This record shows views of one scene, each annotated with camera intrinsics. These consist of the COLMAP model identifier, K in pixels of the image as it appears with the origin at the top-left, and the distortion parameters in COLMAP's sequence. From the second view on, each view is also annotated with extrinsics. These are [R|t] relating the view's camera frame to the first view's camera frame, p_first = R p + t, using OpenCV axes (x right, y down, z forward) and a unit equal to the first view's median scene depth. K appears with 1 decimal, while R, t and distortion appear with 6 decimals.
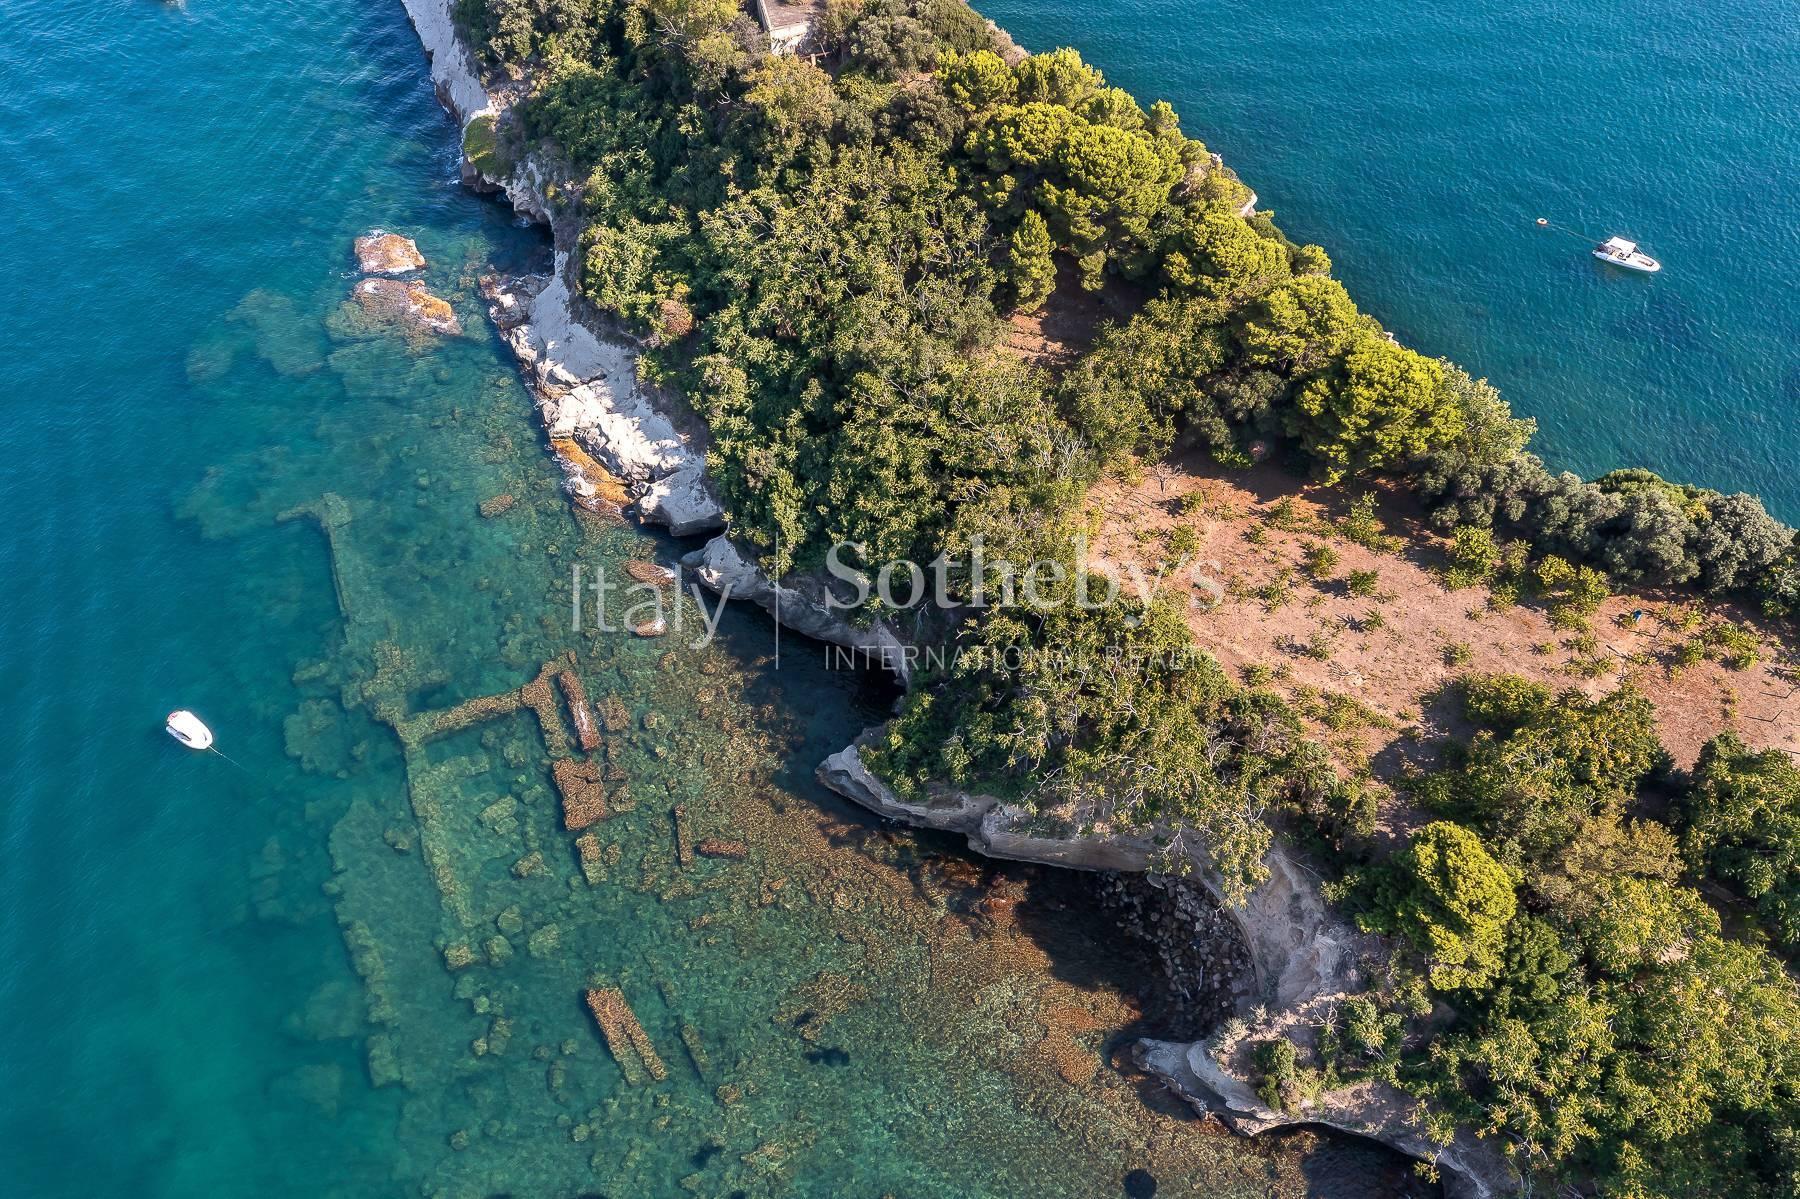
lens RADIAL K [[1405.8, 0, 901.1], [0, 1405.8, 597.2], [0, 0, 1]] dist [0.001880, 0.010560]
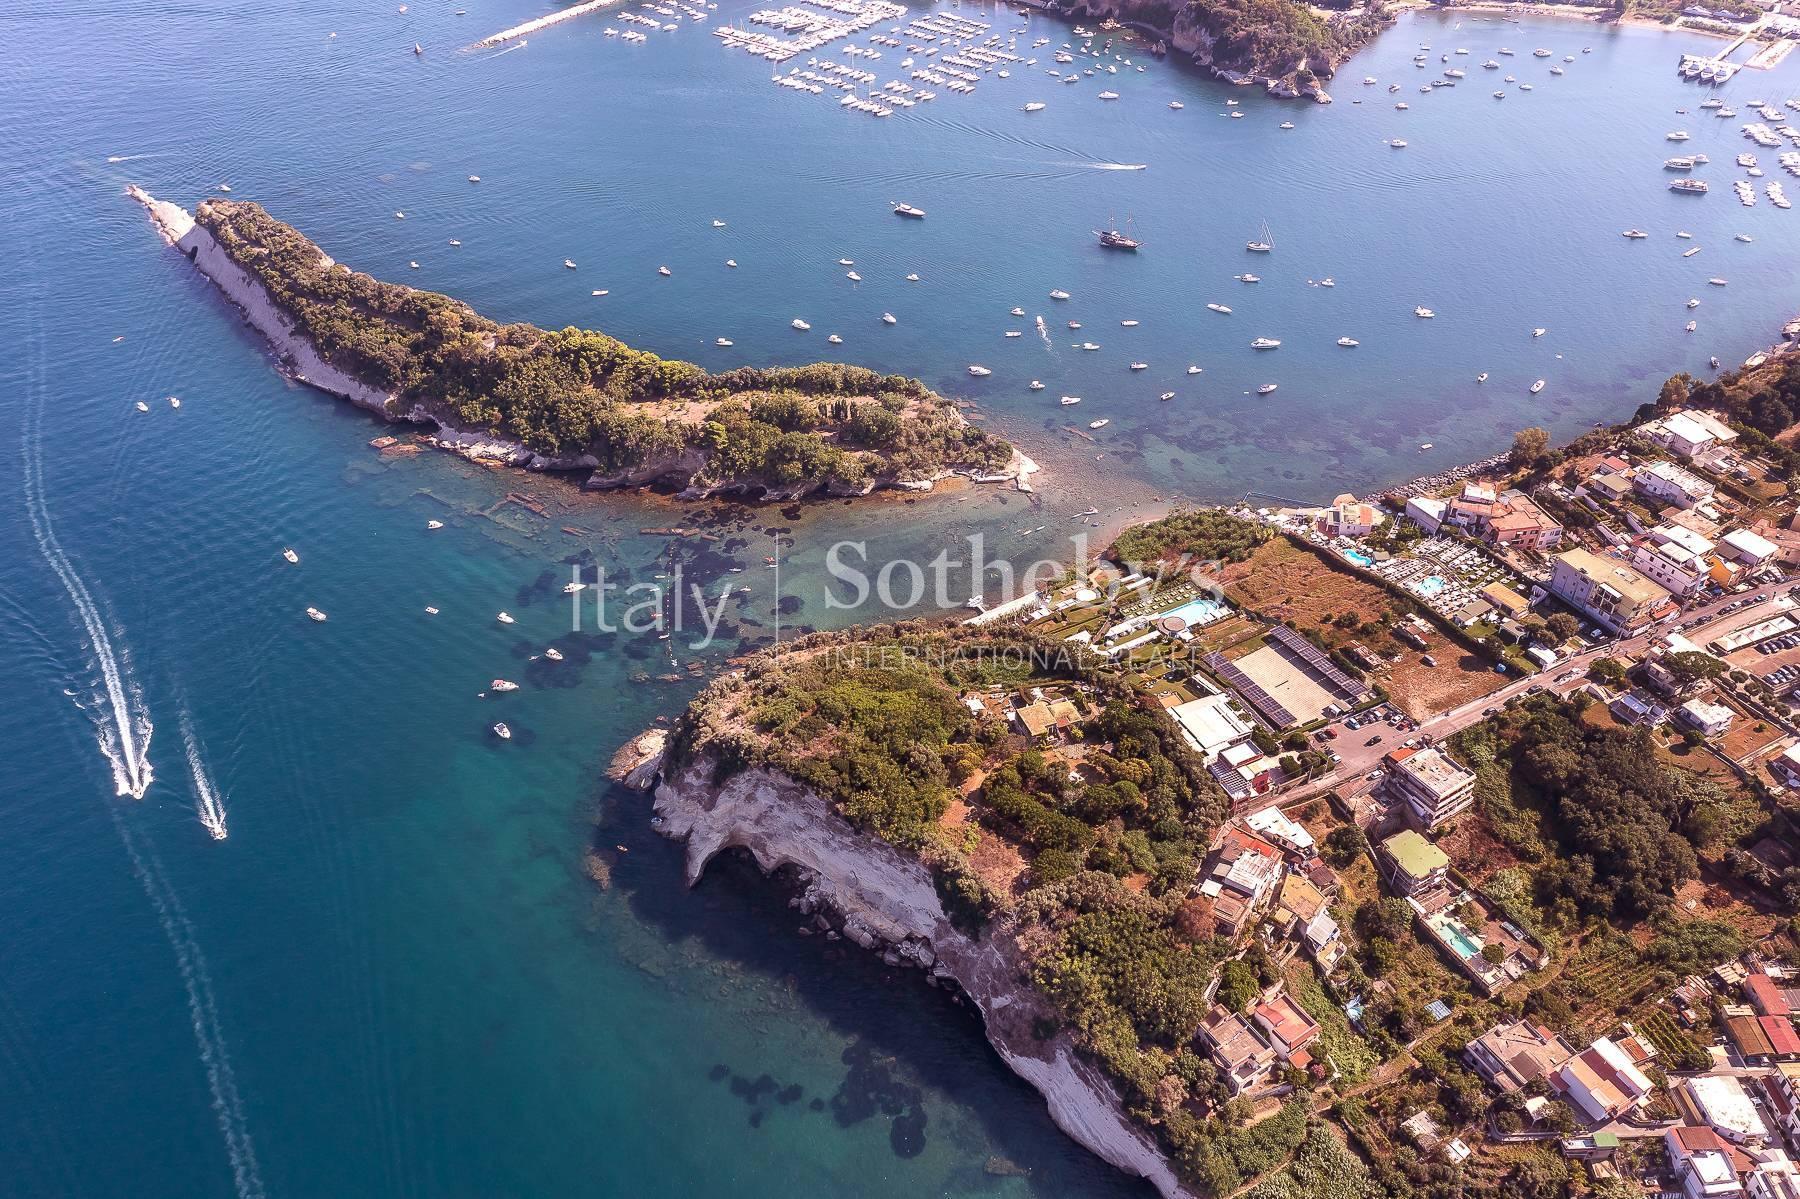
lens RADIAL K [[1405.8, 0, 903.7], [0, 1405.8, 600.8], [0, 0, 1]] dist [0.001880, 0.010560]
pose [[0.846560, -0.333531, 0.414842, -1.056490], [0.418207, 0.898897, -0.130720, 1.308029], [-0.329301, 0.284152, 0.900455, -2.863656]]
